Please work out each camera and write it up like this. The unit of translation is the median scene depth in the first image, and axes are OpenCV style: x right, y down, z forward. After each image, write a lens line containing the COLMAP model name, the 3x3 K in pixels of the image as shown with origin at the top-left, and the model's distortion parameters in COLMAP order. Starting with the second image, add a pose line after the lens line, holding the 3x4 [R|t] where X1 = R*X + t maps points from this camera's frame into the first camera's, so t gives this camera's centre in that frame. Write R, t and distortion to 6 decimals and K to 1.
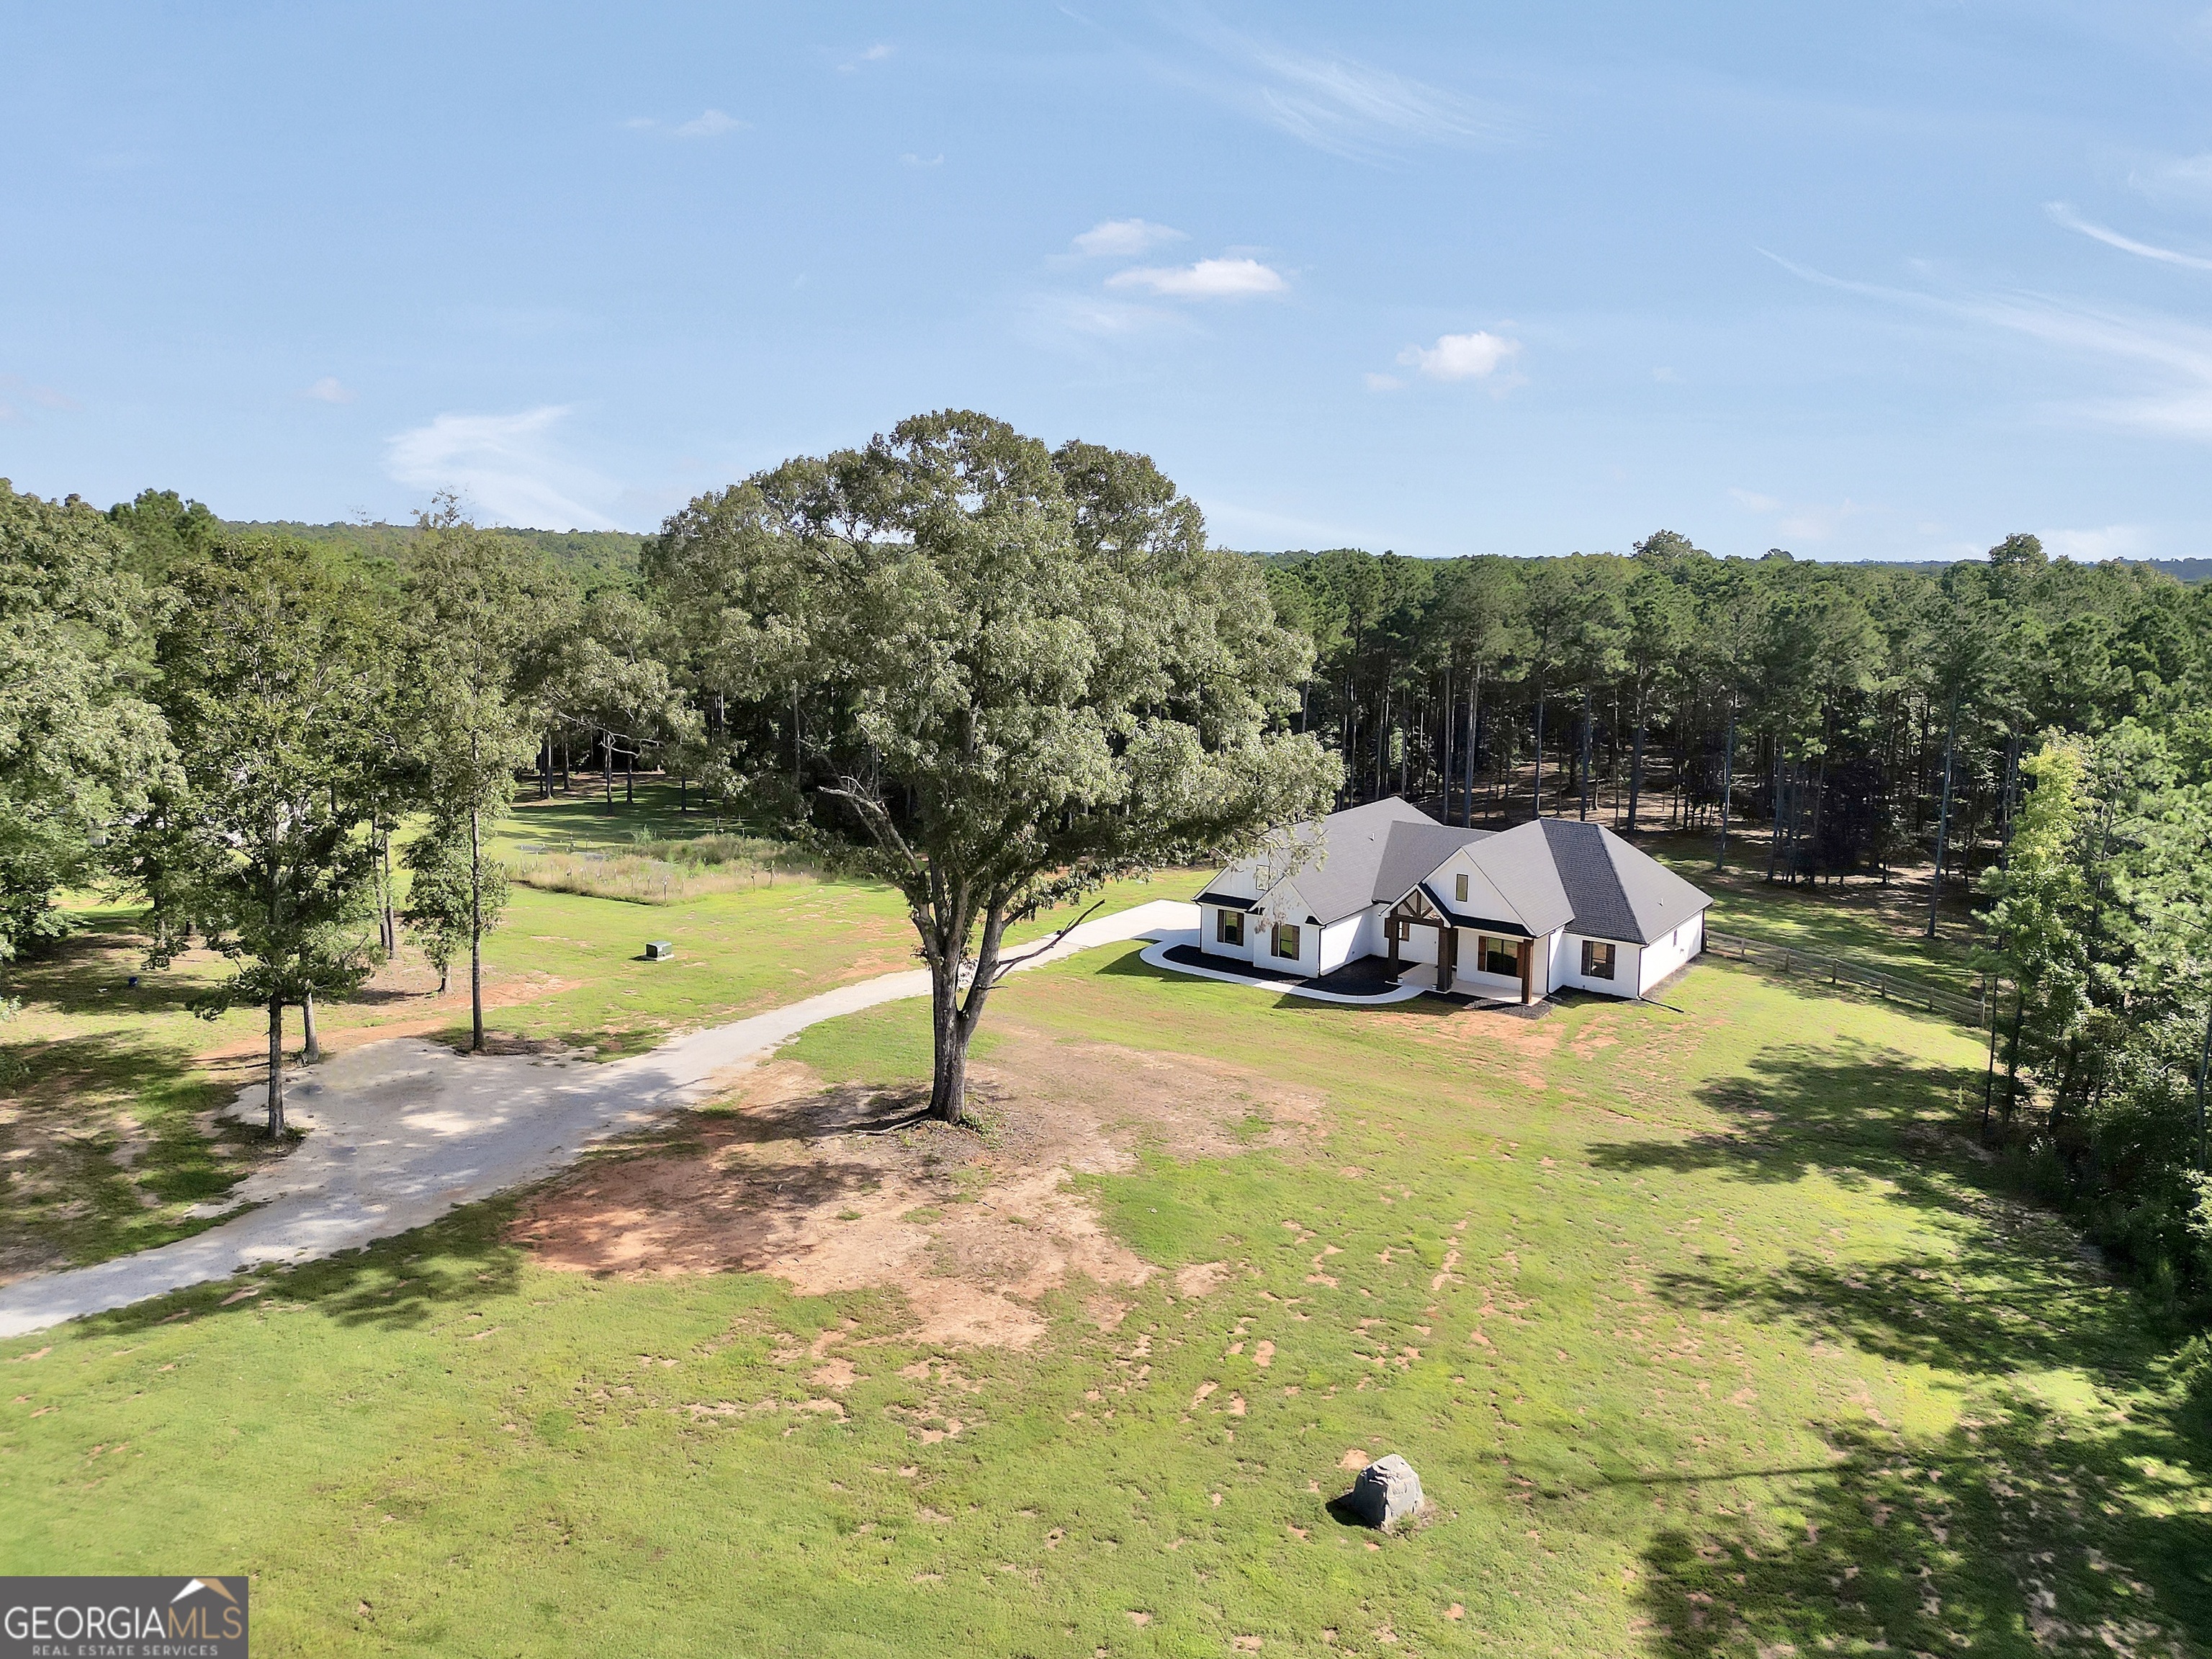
lens RADIAL K [[1536.8, 0, 1102.4], [0, 1536.8, 836.8], [0, 0, 1]] dist [0.082315, -0.086473]
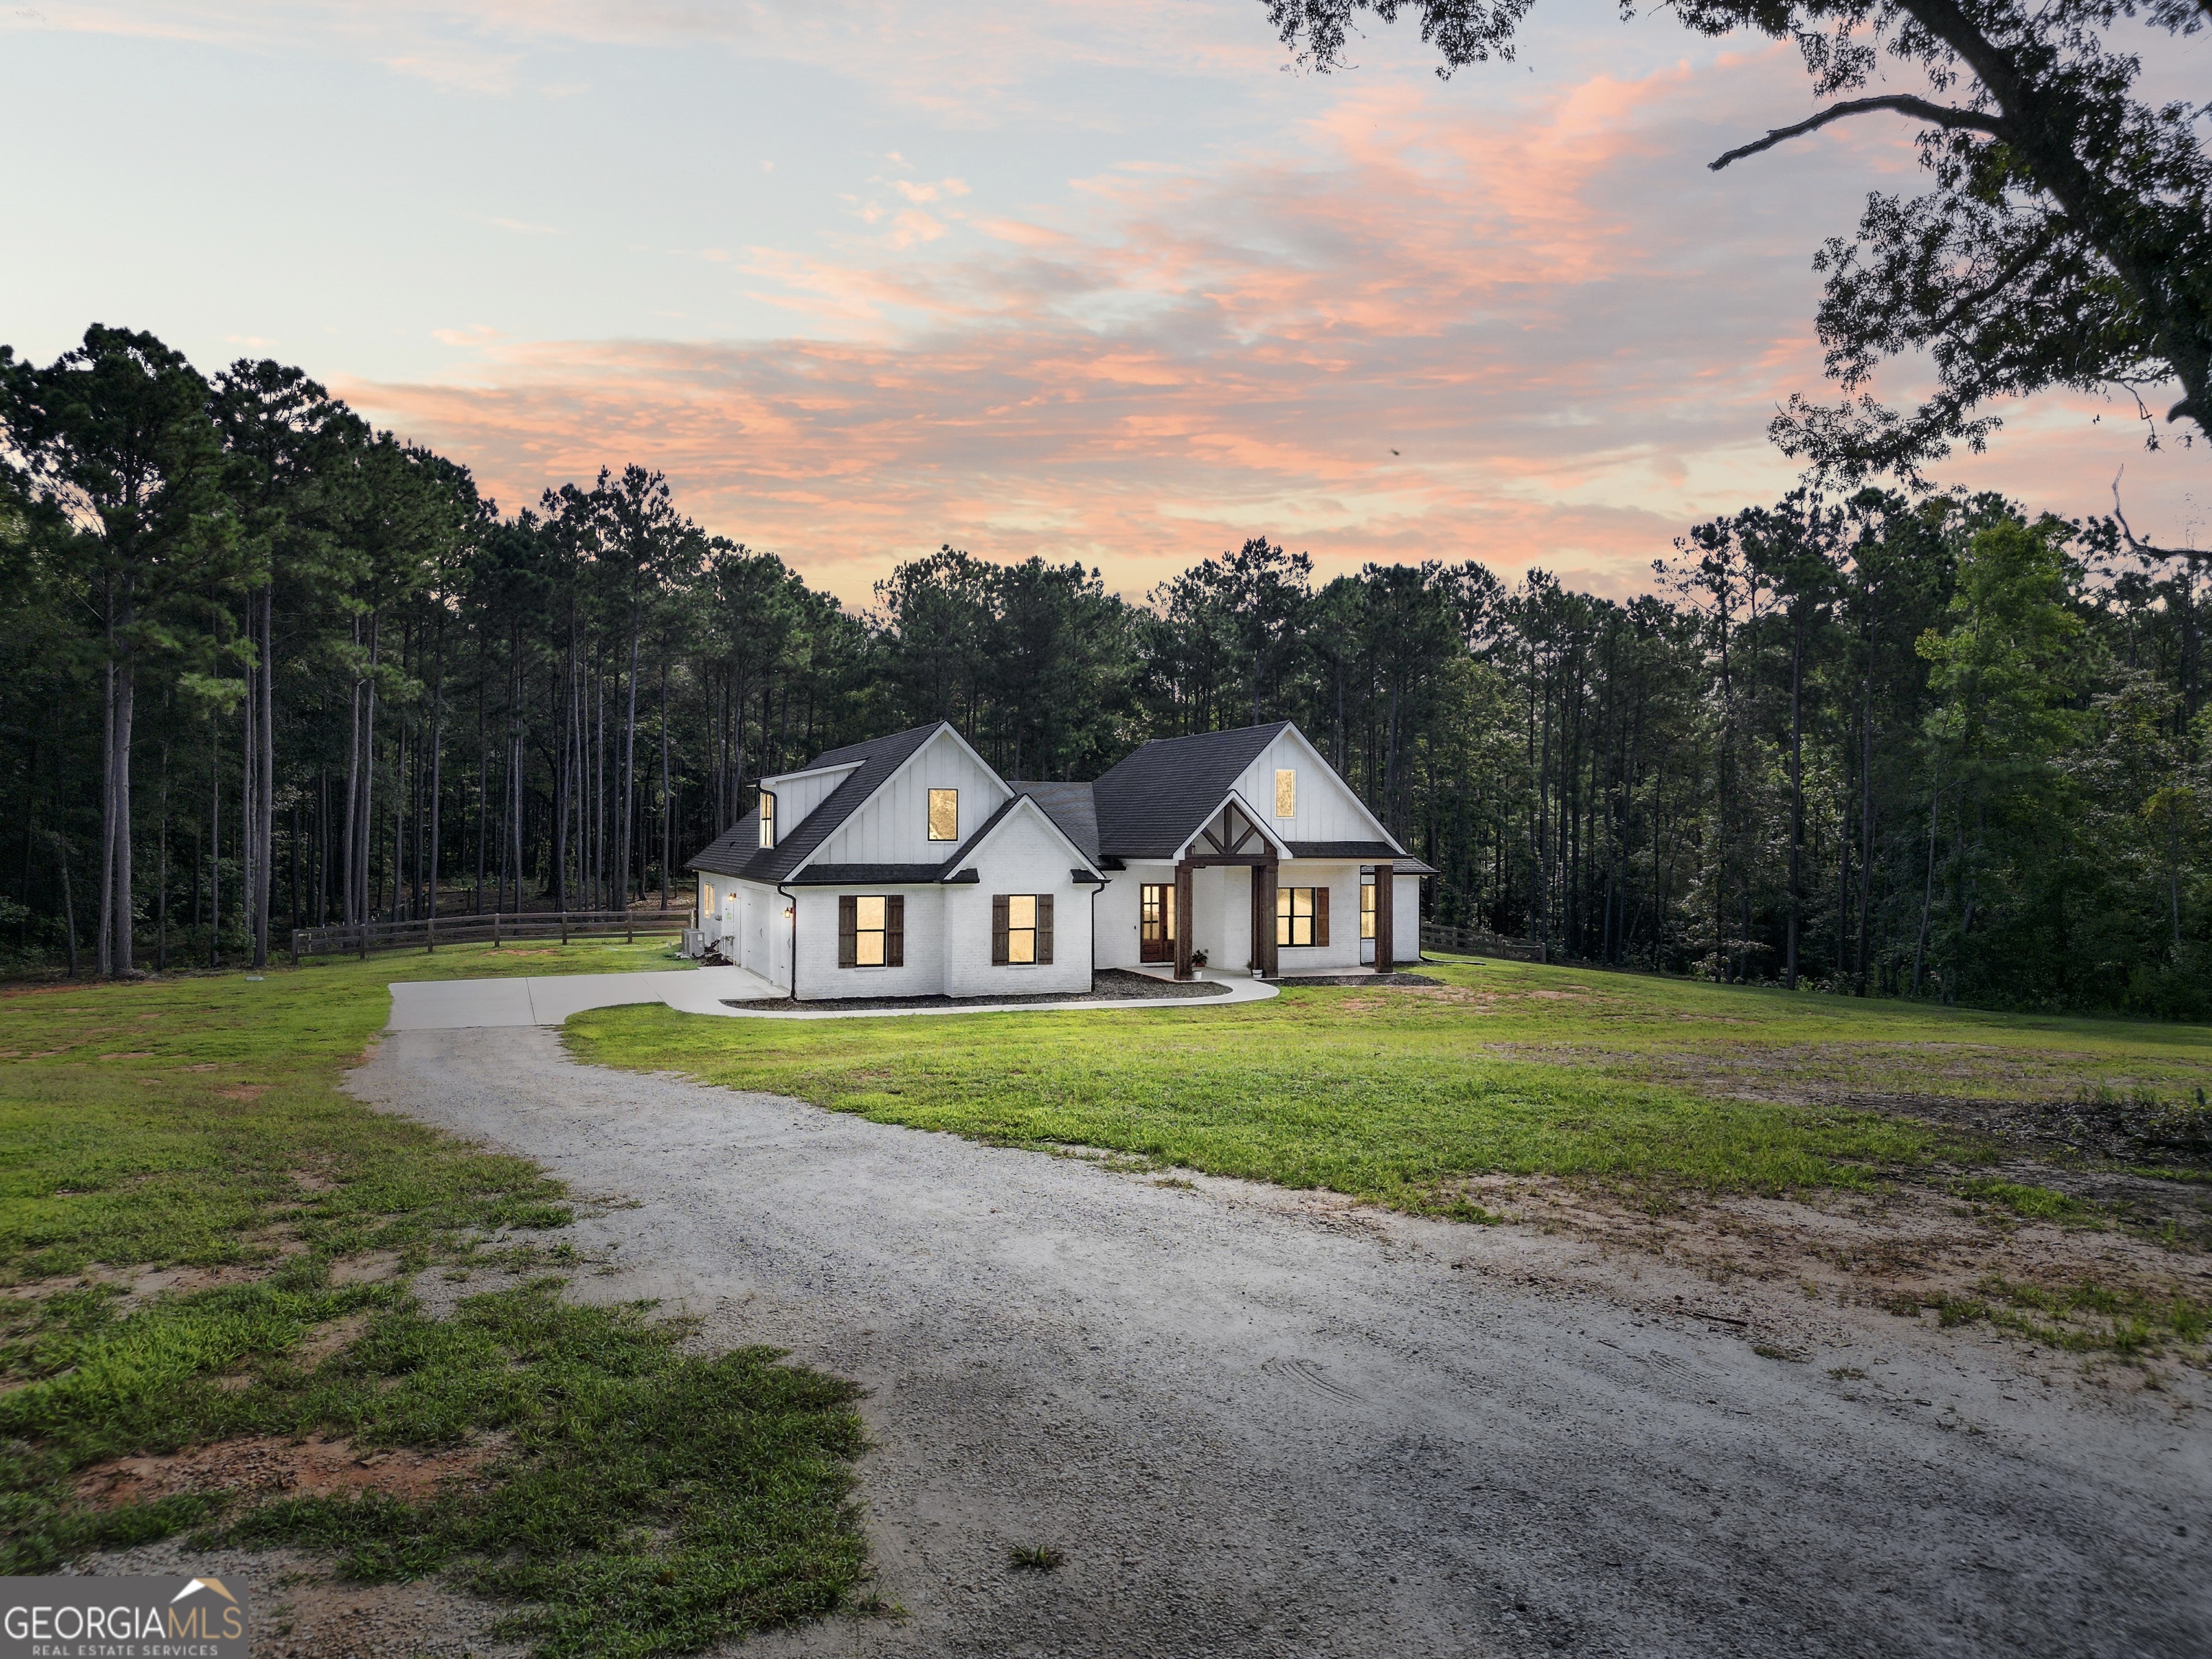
lens RADIAL K [[1536.8, 0, 1102.4], [0, 1536.8, 836.8], [0, 0, 1]] dist [0.082315, -0.086473]
pose [[0.547953, -0.005102, 0.836494, -0.290560], [0.152262, 0.983885, -0.093740, 0.091613], [-0.822535, 0.178731, 0.539899, 0.731505]]
